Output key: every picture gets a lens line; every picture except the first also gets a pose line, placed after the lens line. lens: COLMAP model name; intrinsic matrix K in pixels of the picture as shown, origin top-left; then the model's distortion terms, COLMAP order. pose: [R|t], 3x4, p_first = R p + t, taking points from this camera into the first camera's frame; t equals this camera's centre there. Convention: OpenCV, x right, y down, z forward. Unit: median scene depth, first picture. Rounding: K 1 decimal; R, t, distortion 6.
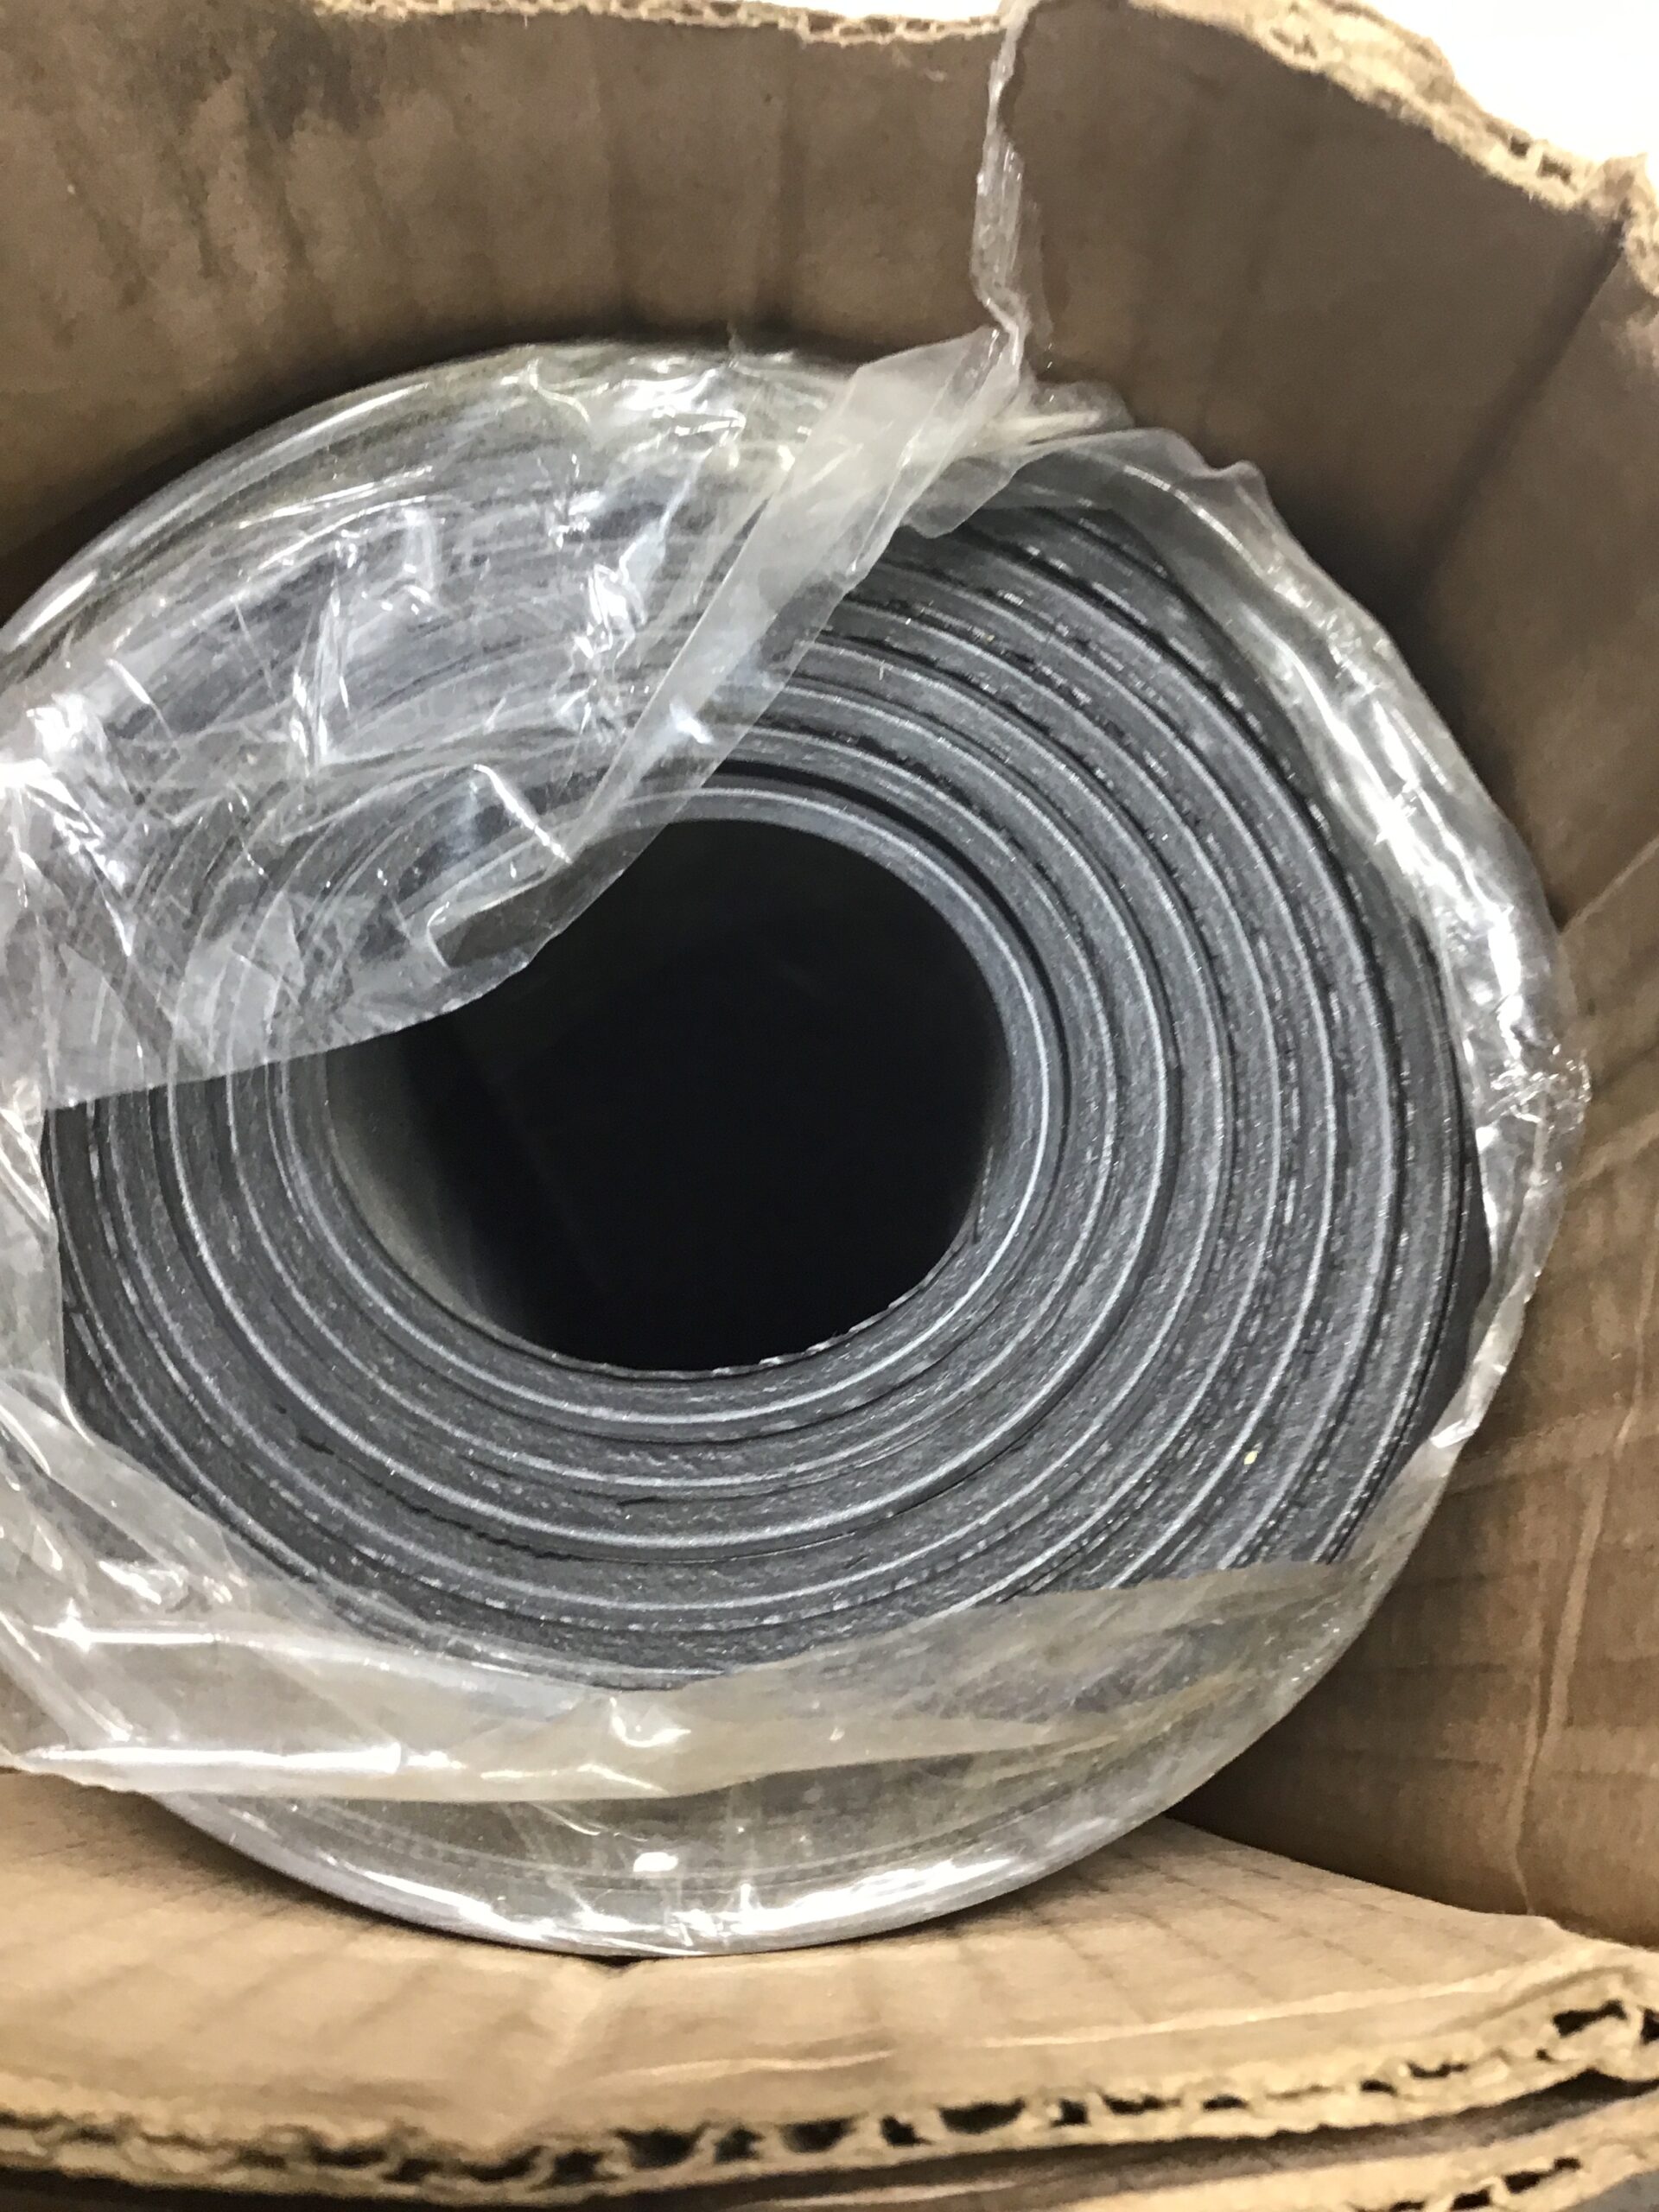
lens RADIAL K [[1970.7, 0, 828.9], [0, 1970.7, 1092.4], [0, 0, 1]] dist [0.053808, -0.034828]
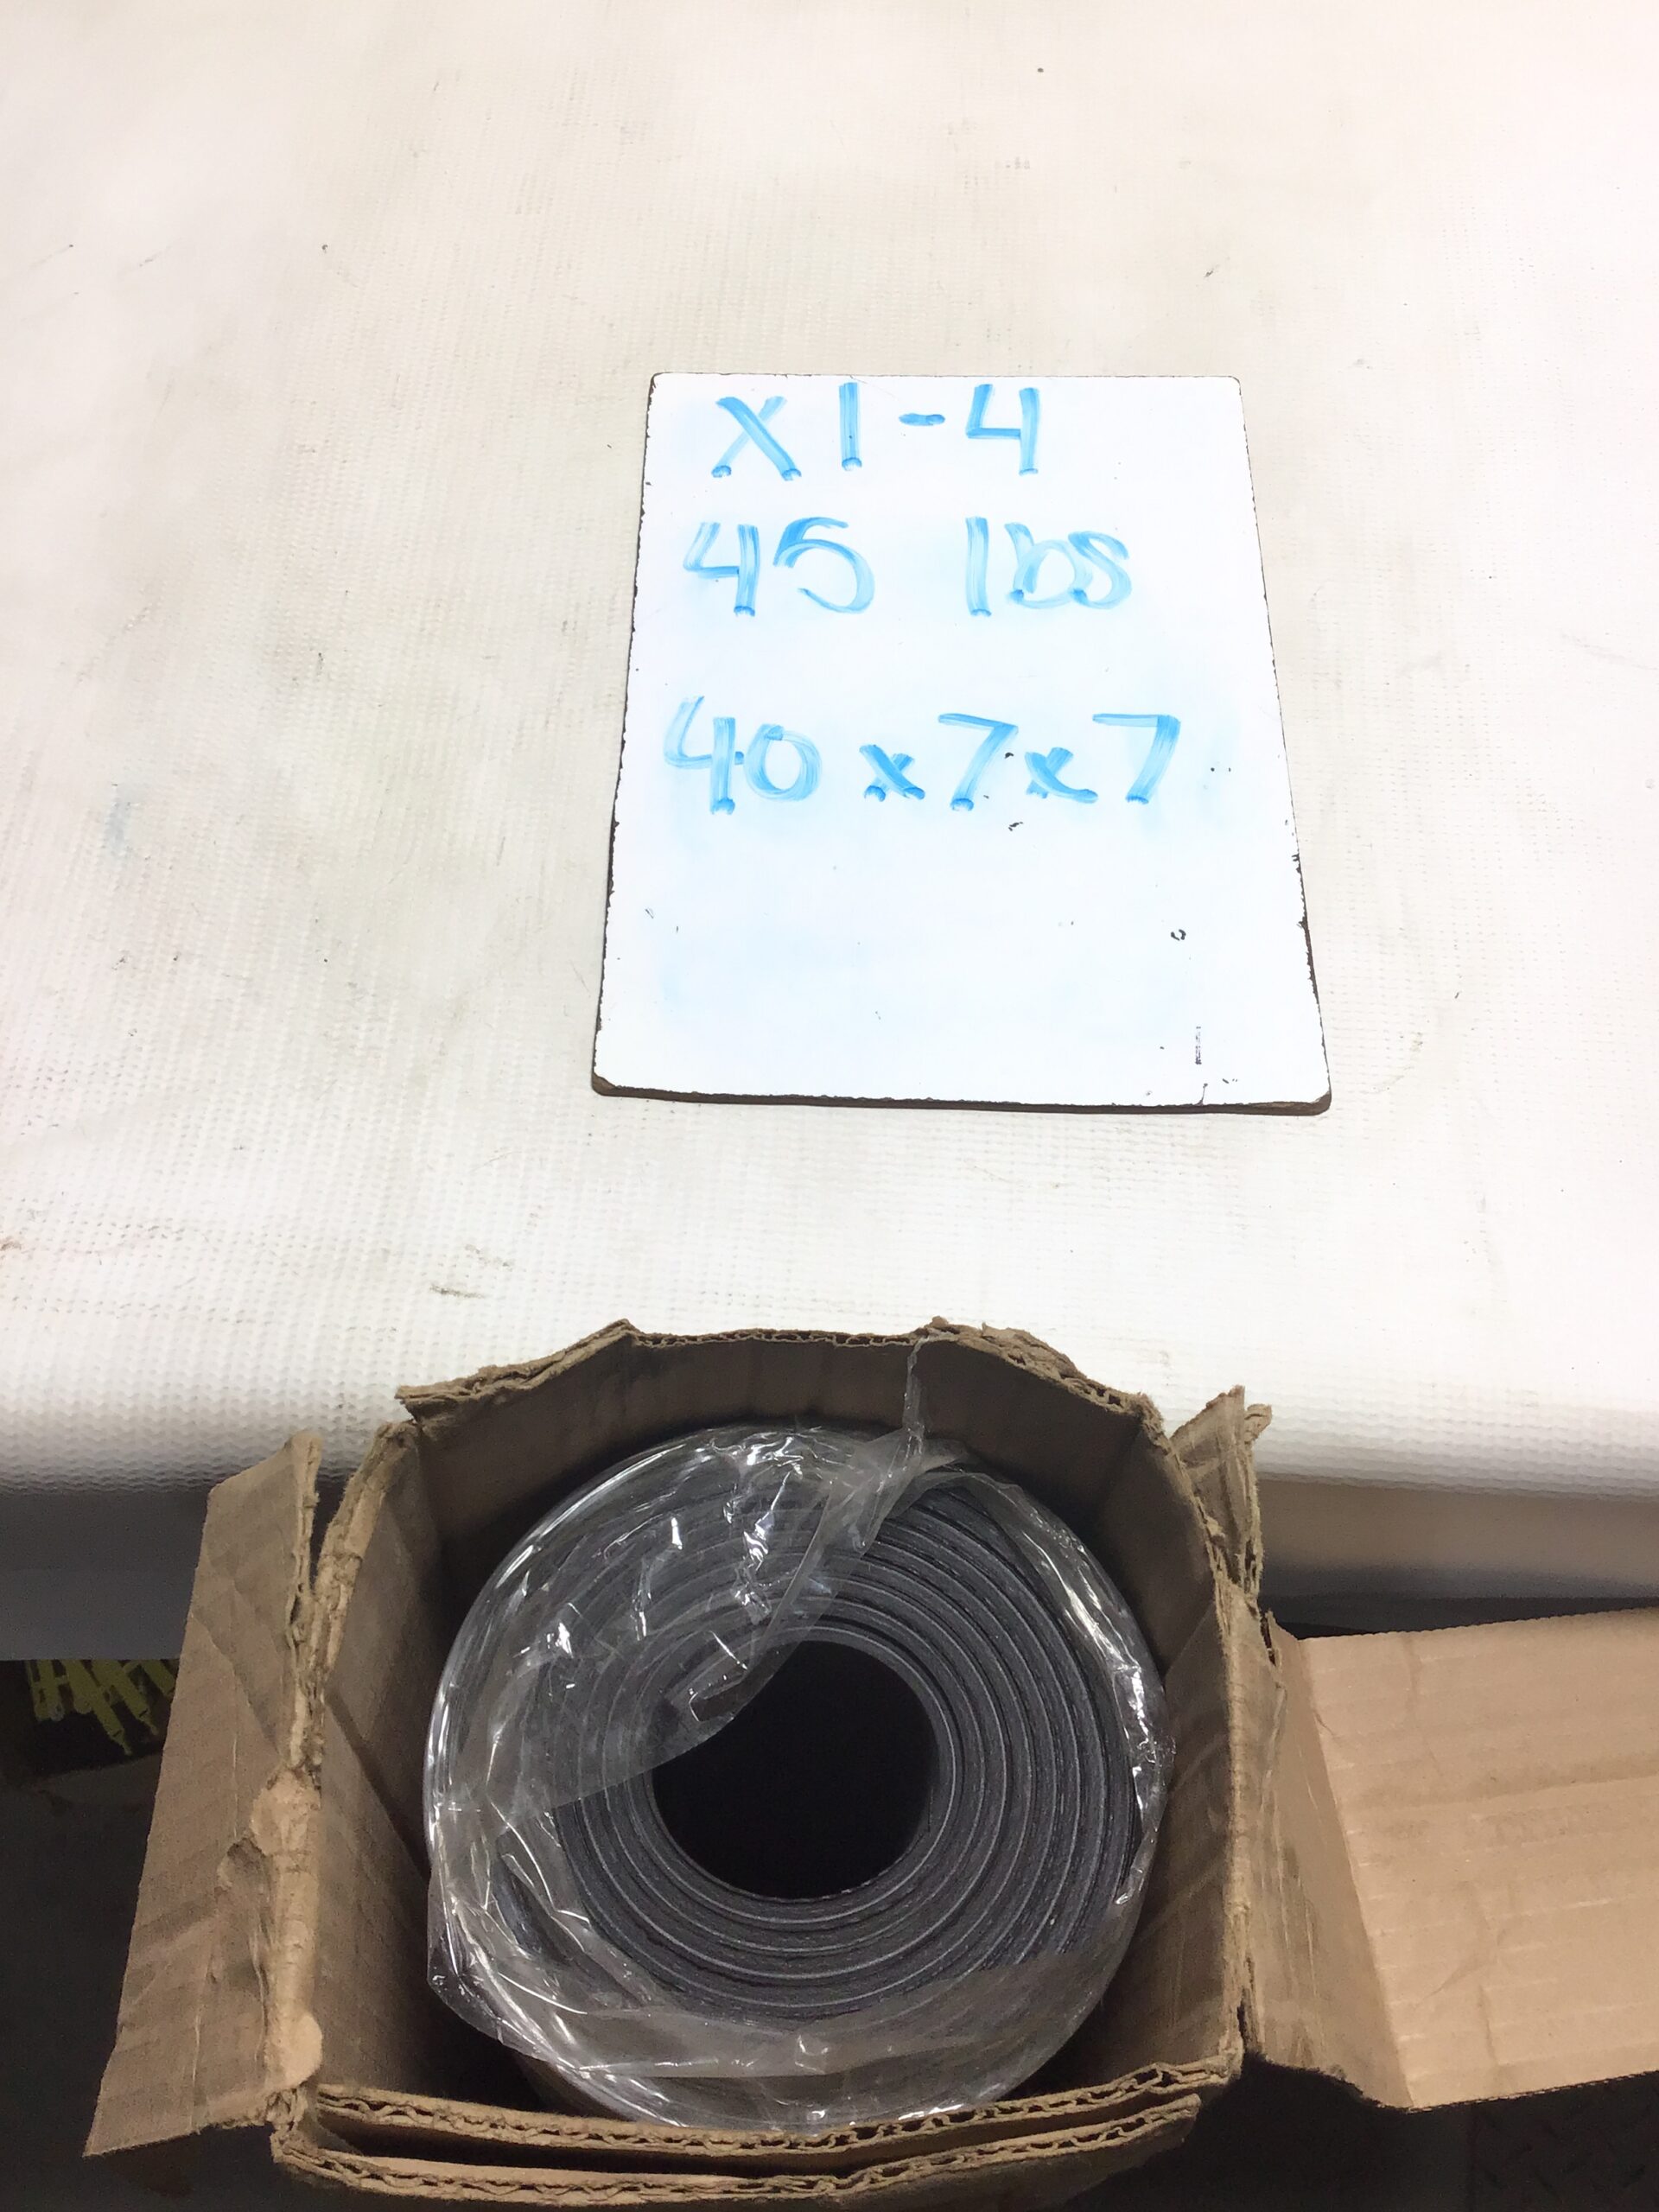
lens RADIAL K [[1970.7, 0, 836.6], [0, 1970.7, 1120.0], [0, 0, 1]] dist [0.053808, -0.034828]
pose [[0.996359, -0.034742, 0.077859, -0.186244], [0.054066, 0.963572, -0.261927, -0.124222], [-0.065923, 0.265183, 0.961942, -1.456549]]
